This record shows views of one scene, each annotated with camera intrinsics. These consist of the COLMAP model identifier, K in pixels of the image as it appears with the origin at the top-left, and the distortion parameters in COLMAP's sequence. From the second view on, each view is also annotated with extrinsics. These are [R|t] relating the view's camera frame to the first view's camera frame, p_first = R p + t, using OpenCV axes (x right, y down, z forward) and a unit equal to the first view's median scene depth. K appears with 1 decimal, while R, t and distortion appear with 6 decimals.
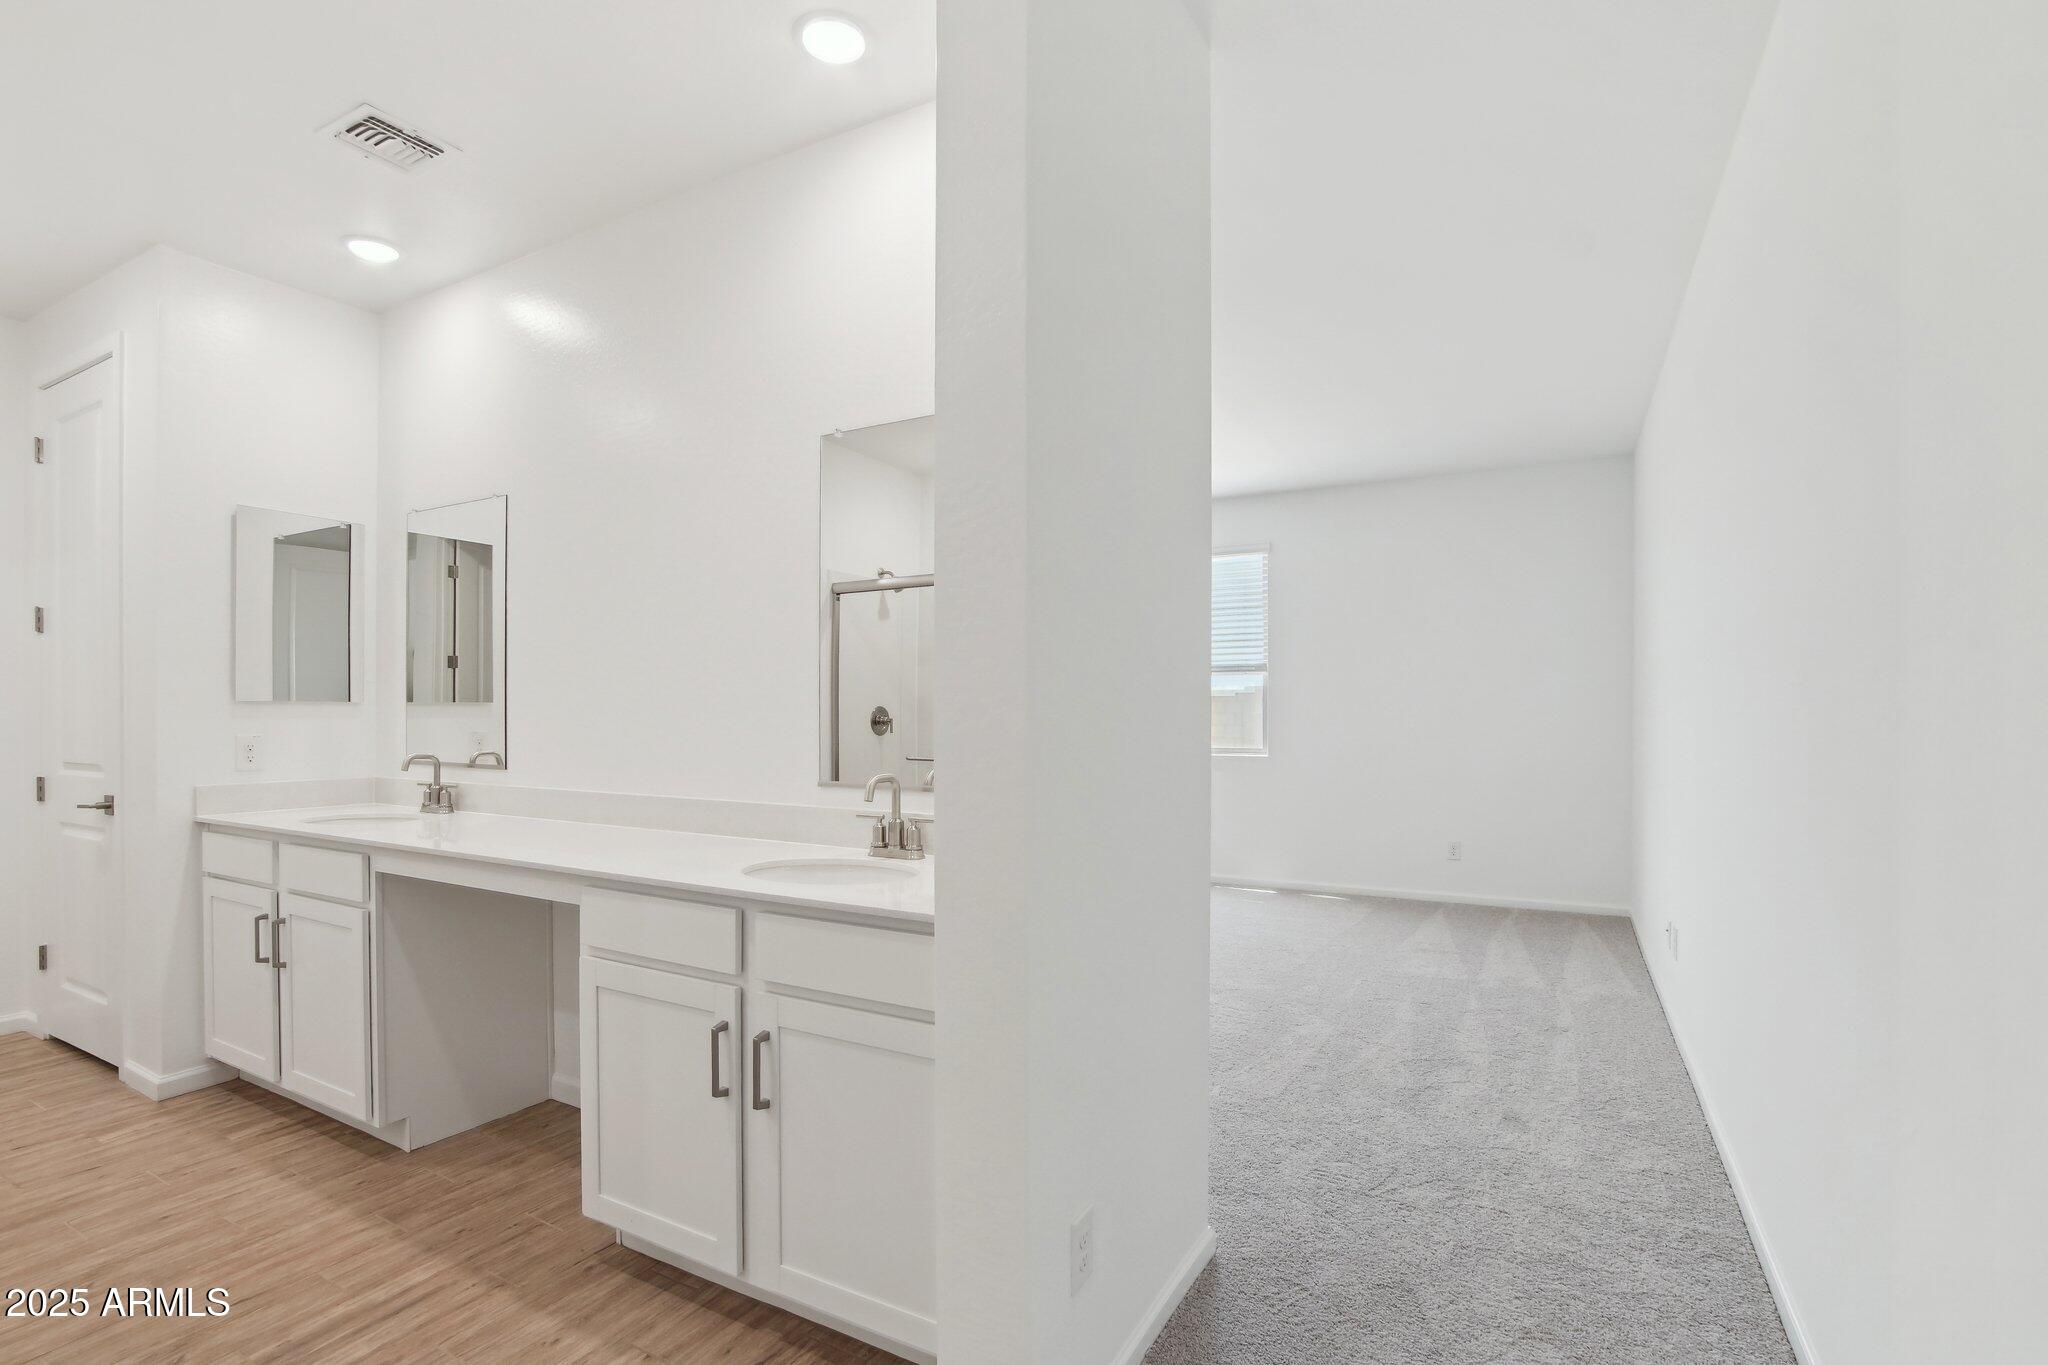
lens RADIAL K [[942.4, 0, 1029.9], [0, 942.4, 718.9], [0, 0, 1]] dist [-0.036437, 0.006165]
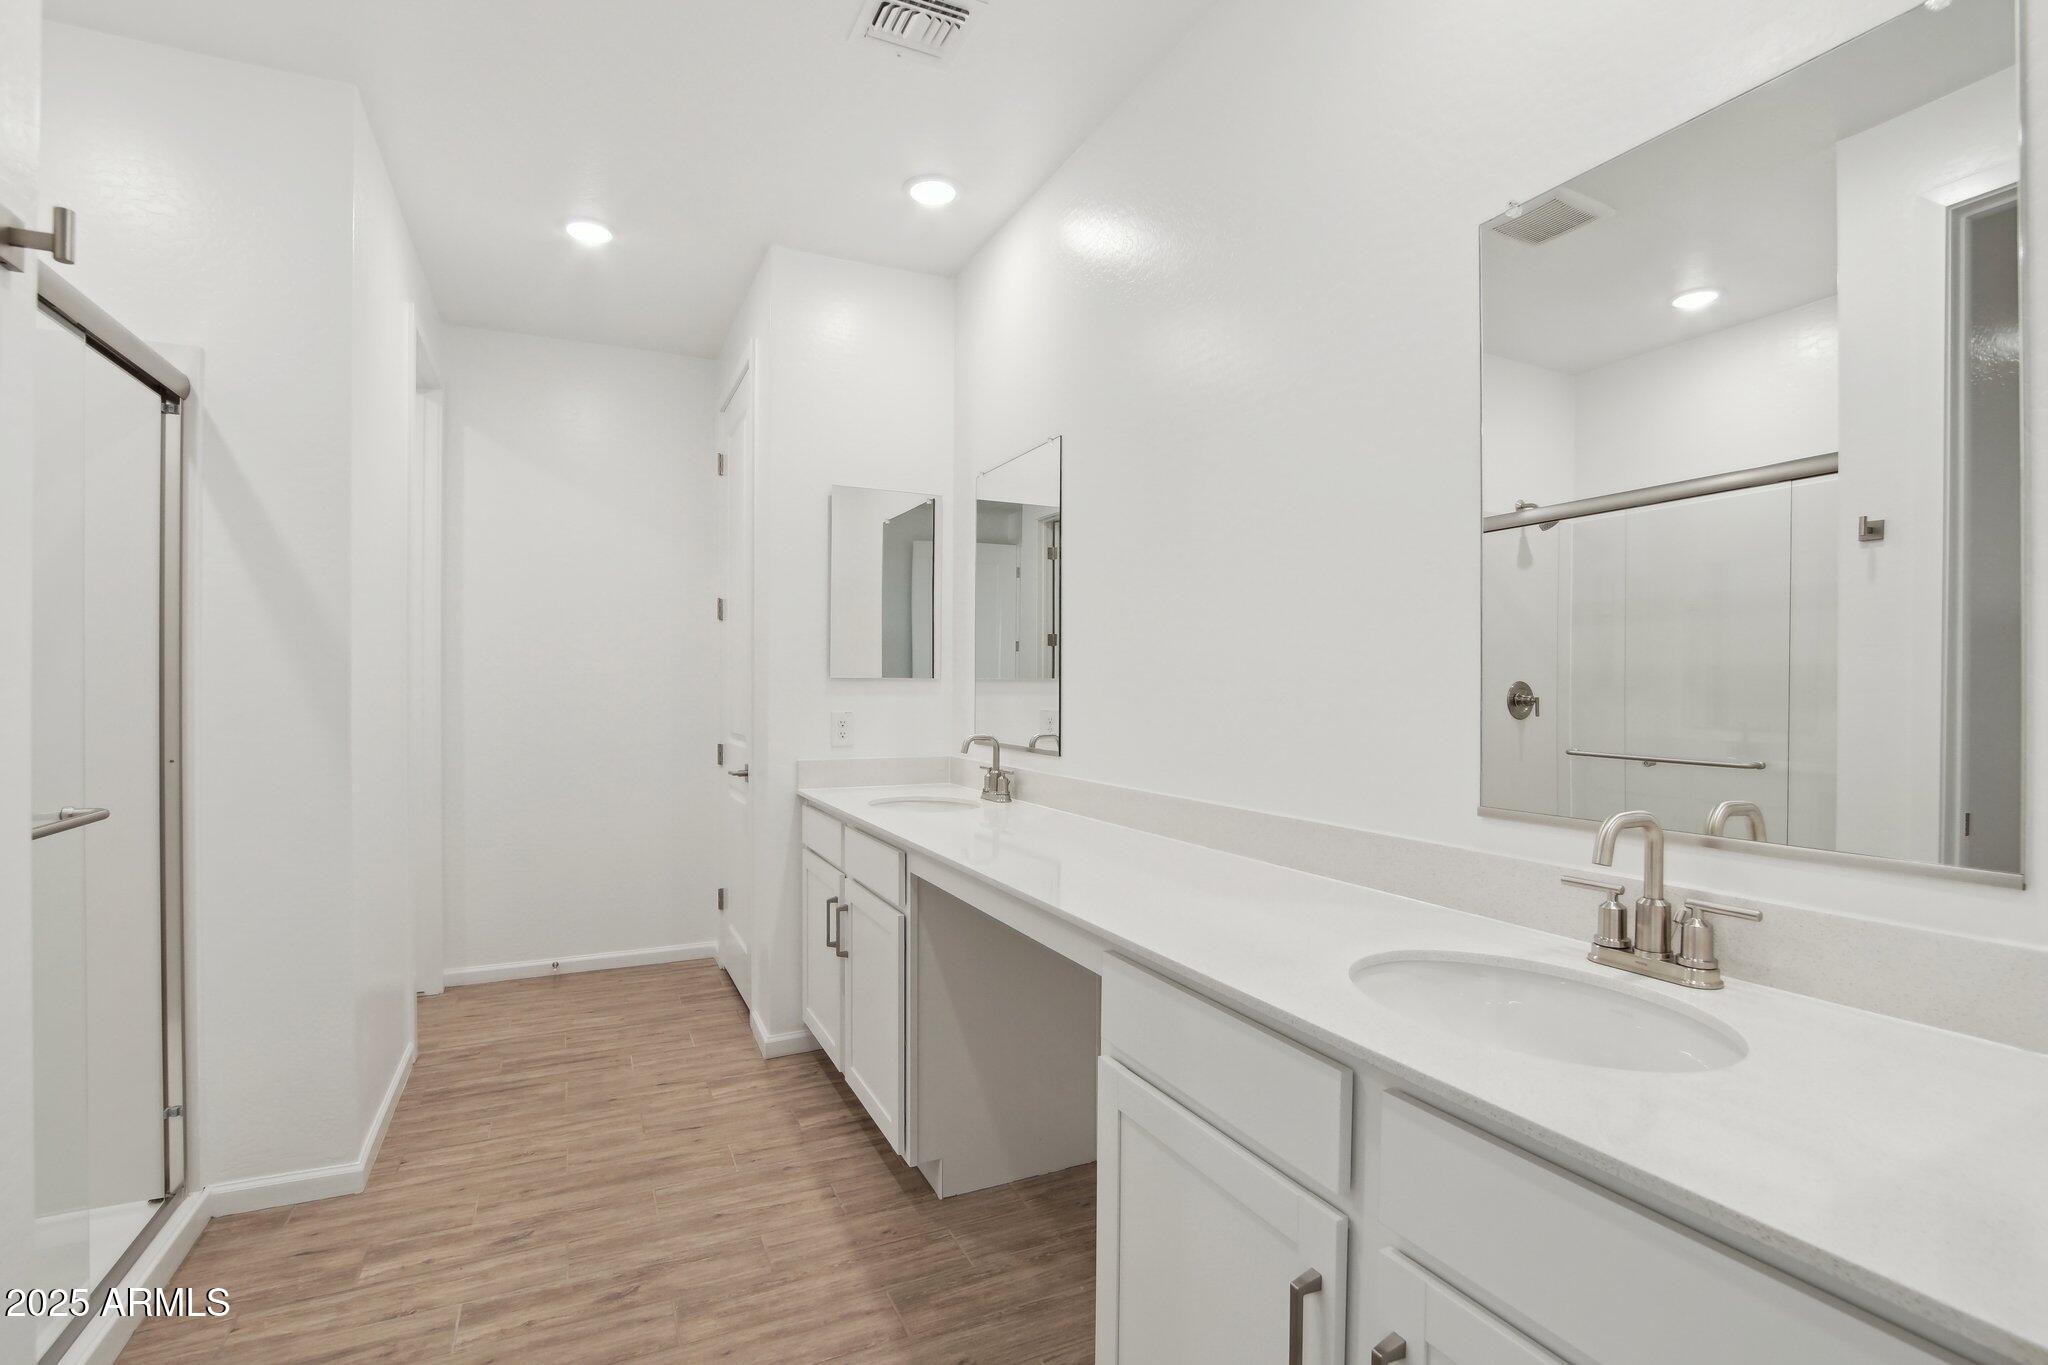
lens RADIAL K [[942.4, 0, 1007.5], [0, 942.4, 691.4], [0, 0, 1]] dist [-0.036437, 0.006165]
pose [[0.808113, 0.002379, -0.589023, -0.106523], [-0.004873, 0.999985, -0.002646, -0.002982], [0.589007, 0.005008, 0.808112, 0.315728]]
